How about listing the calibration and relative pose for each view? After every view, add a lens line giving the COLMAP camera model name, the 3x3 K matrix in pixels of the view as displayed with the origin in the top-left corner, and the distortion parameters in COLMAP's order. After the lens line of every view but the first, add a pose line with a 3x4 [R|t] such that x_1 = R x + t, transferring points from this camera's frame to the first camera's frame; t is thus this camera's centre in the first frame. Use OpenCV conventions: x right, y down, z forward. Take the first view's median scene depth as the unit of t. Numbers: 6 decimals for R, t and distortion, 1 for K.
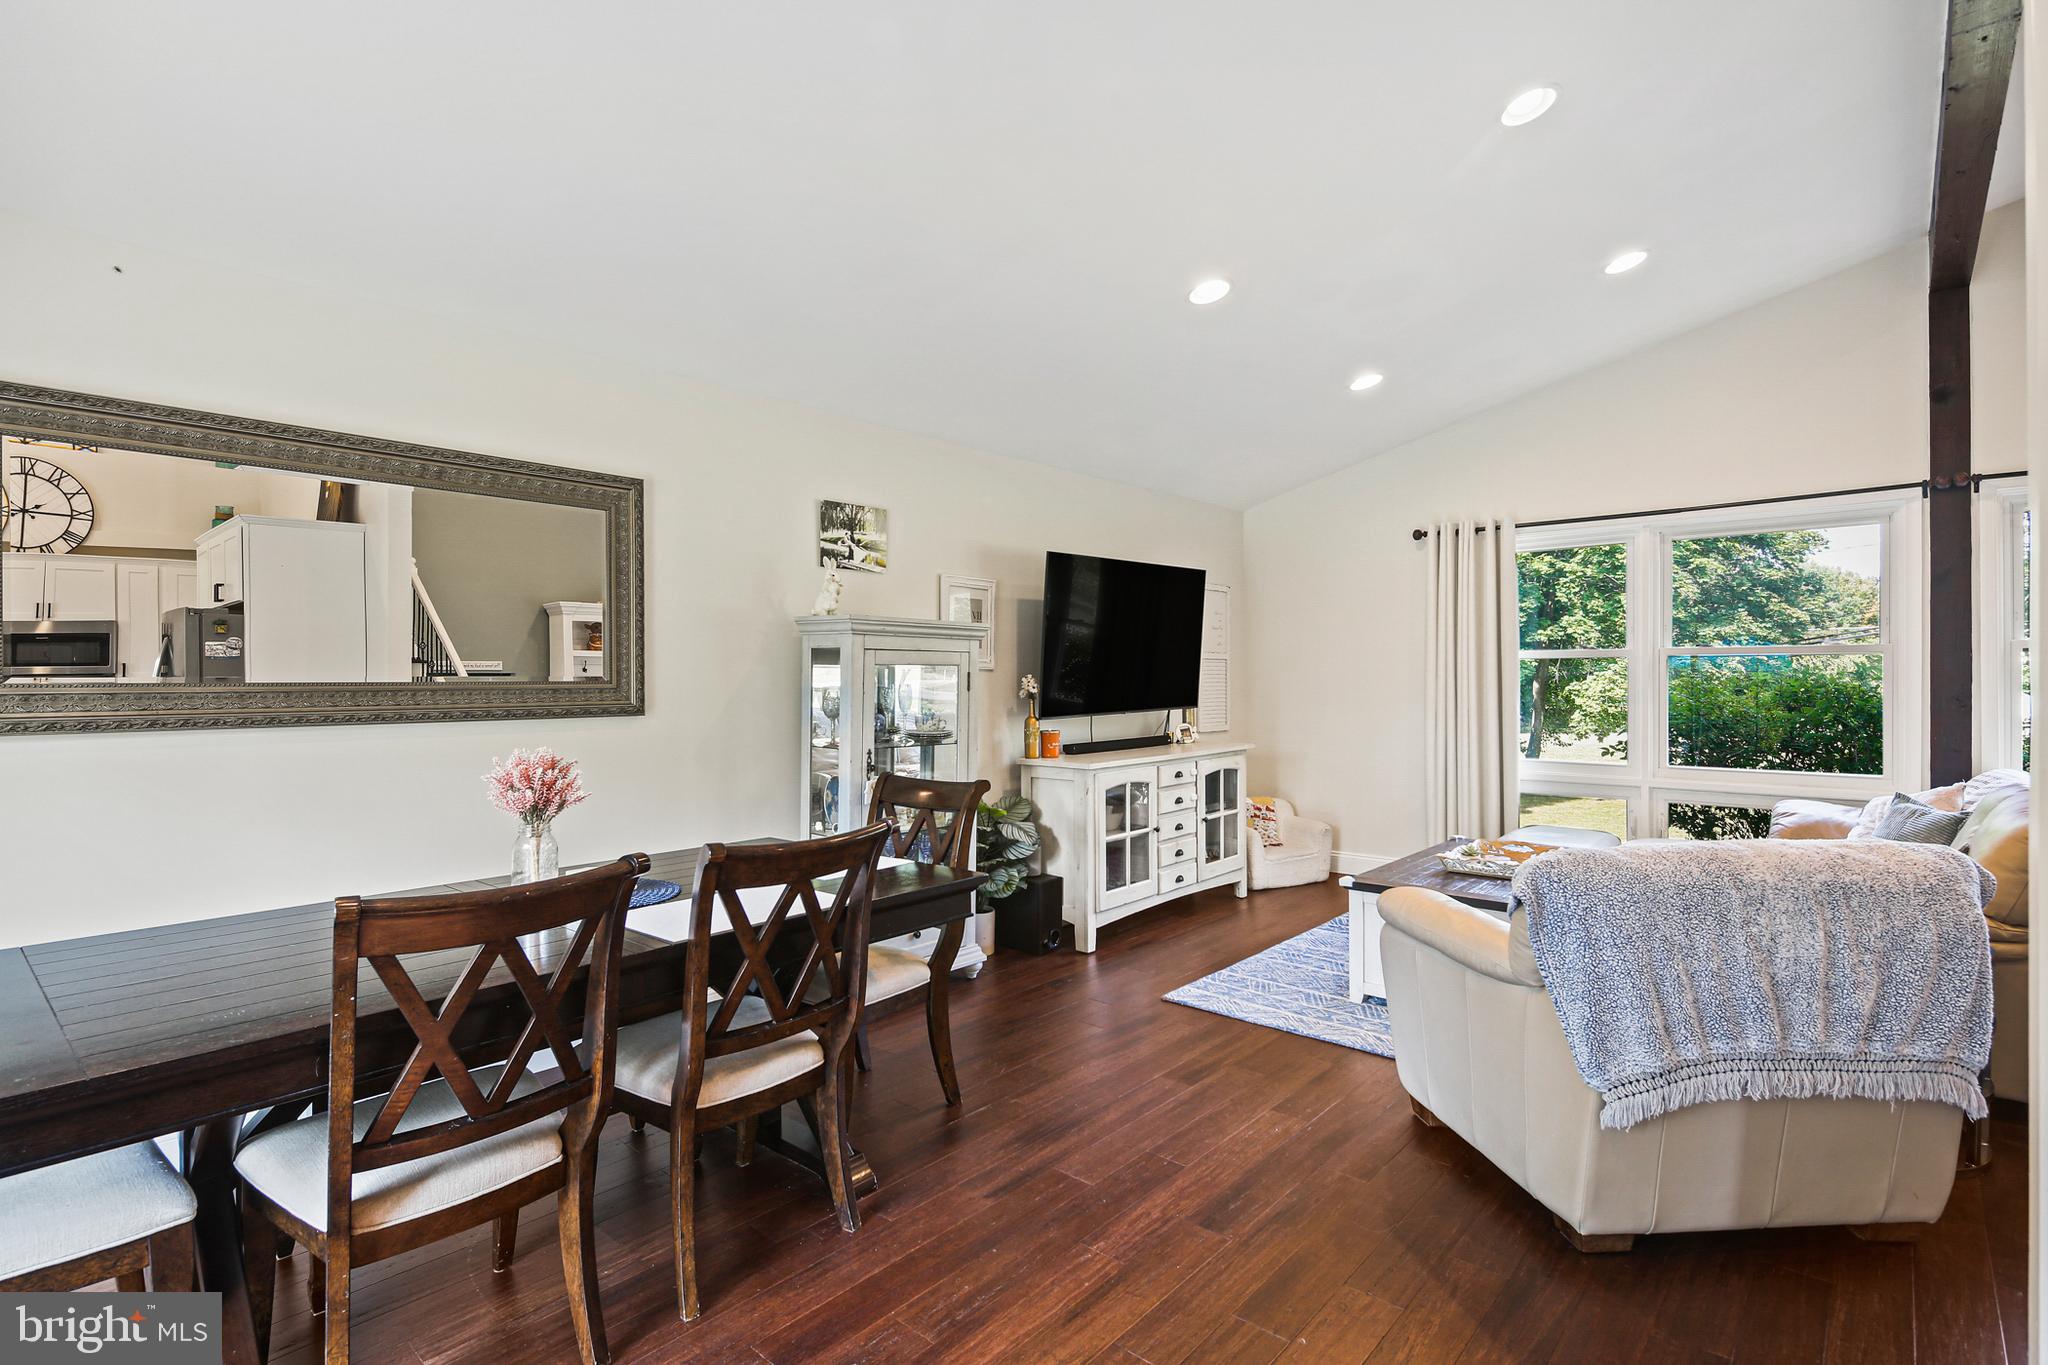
lens RADIAL K [[982.8, 0, 1029.8], [0, 982.8, 674.6], [0, 0, 1]] dist [0.001627, -0.000477]
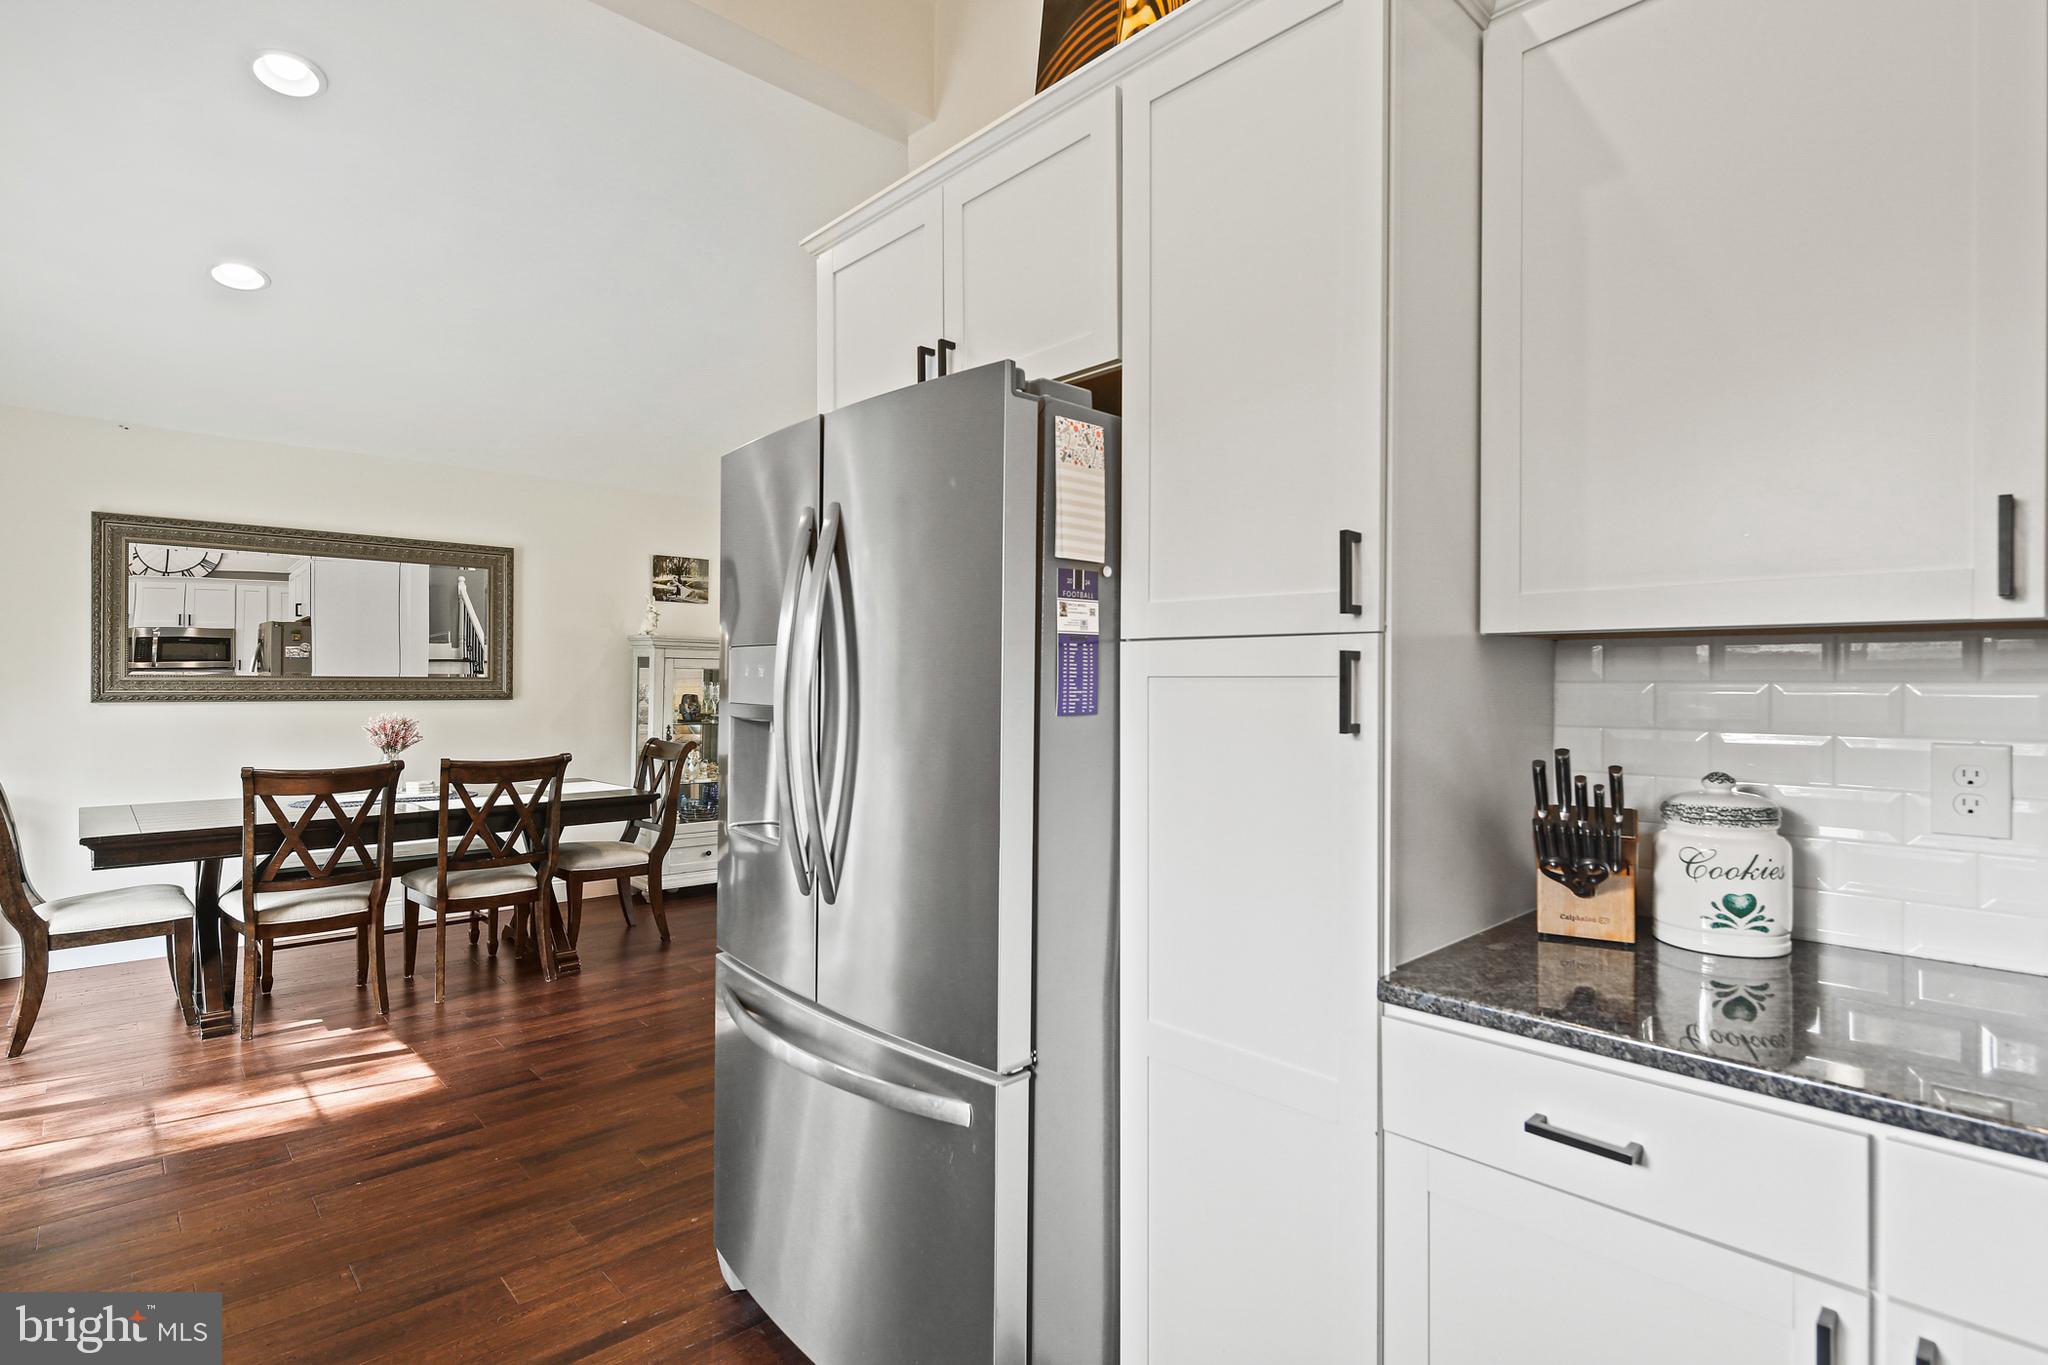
lens RADIAL K [[992.5, 0, 1027.4], [0, 992.5, 678.8], [0, 0, 1]] dist [0.001140, -0.001133]
pose [[0.995008, 0.010972, -0.099186, 0.401578], [-0.010752, 0.999938, 0.002752, -0.003362], [0.099211, -0.001672, 0.995065, -0.338263]]
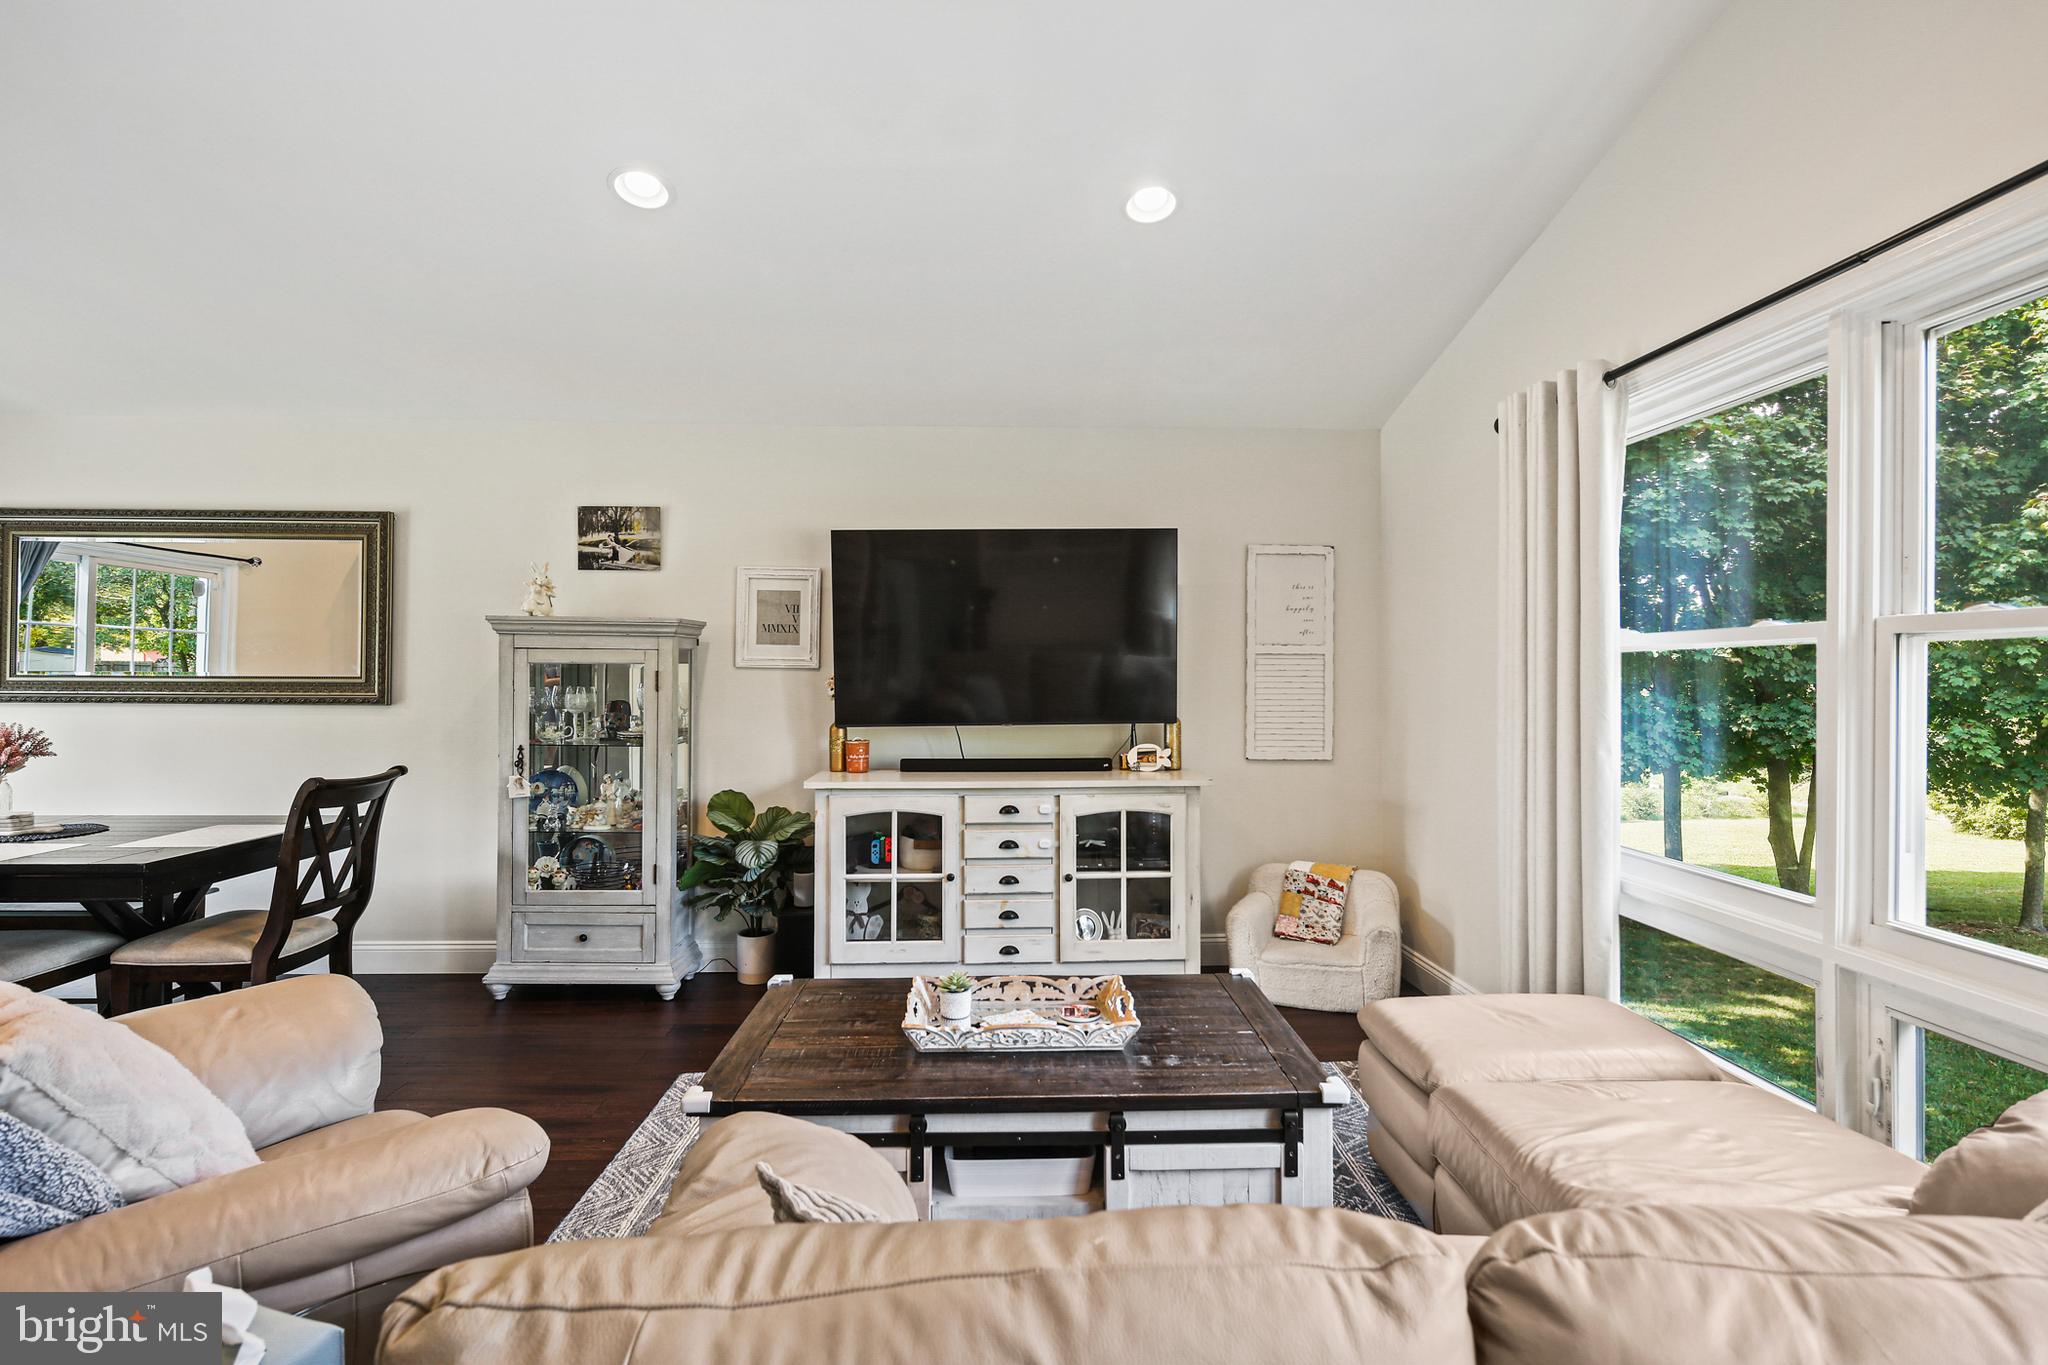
lens RADIAL K [[982.8, 0, 1029.8], [0, 982.8, 674.6], [0, 0, 1]] dist [0.001627, -0.000477]
pose [[0.693786, 0.006224, -0.720154, 0.722872], [-0.006627, 0.999975, 0.002258, -0.003055], [0.720151, 0.003206, 0.693810, 0.510360]]
